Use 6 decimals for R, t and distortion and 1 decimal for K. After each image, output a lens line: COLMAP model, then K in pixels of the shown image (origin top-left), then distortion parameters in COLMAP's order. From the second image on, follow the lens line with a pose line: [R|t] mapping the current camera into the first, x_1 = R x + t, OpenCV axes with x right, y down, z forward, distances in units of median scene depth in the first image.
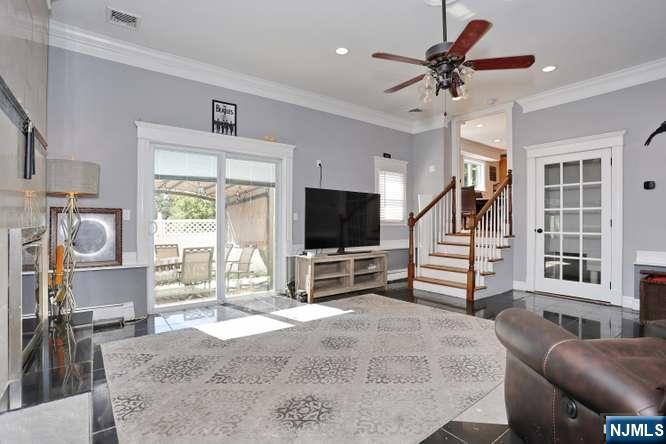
lens RADIAL K [[324.4, 0, 330.2], [0, 324.4, 219.2], [0, 0, 1]] dist [-0.055910, 0.013037]
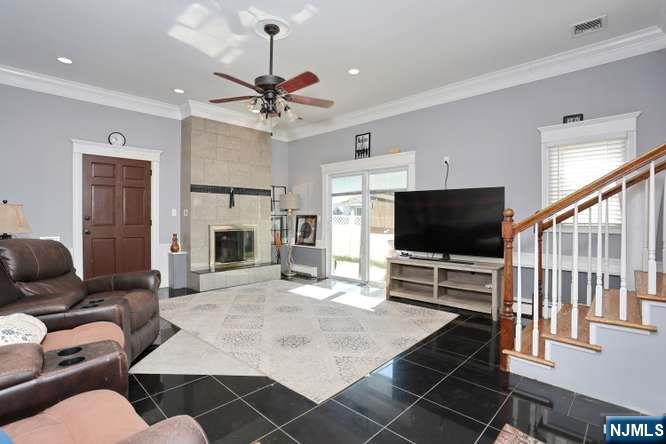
lens RADIAL K [[324.4, 0, 336.1], [0, 324.4, 222.5], [0, 0, 1]] dist [-0.055910, 0.013037]
pose [[0.173760, 0.004246, -0.984779, 0.998981], [-0.002541, 0.999989, 0.003863, 0.000241], [0.984785, 0.001831, 0.173769, 0.664400]]
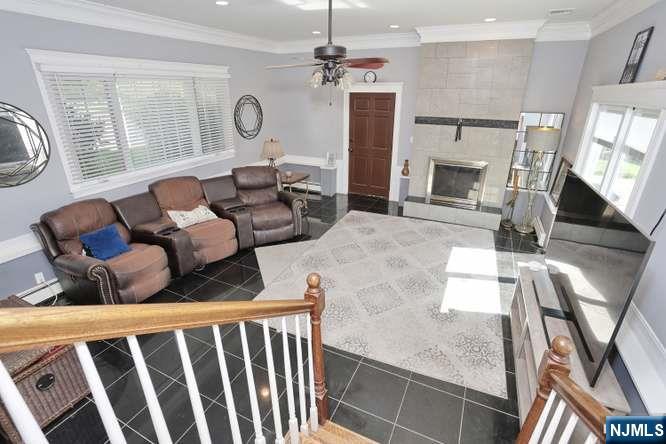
lens RADIAL K [[324.4, 0, 328.7], [0, 324.4, 224.0], [0, 0, 1]] dist [-0.055910, 0.013037]
pose [[-0.887264, 0.165918, -0.430388, 0.622428], [-0.010911, 0.925255, 0.379188, -0.229145], [0.461133, 0.341136, -0.819135, 1.387275]]
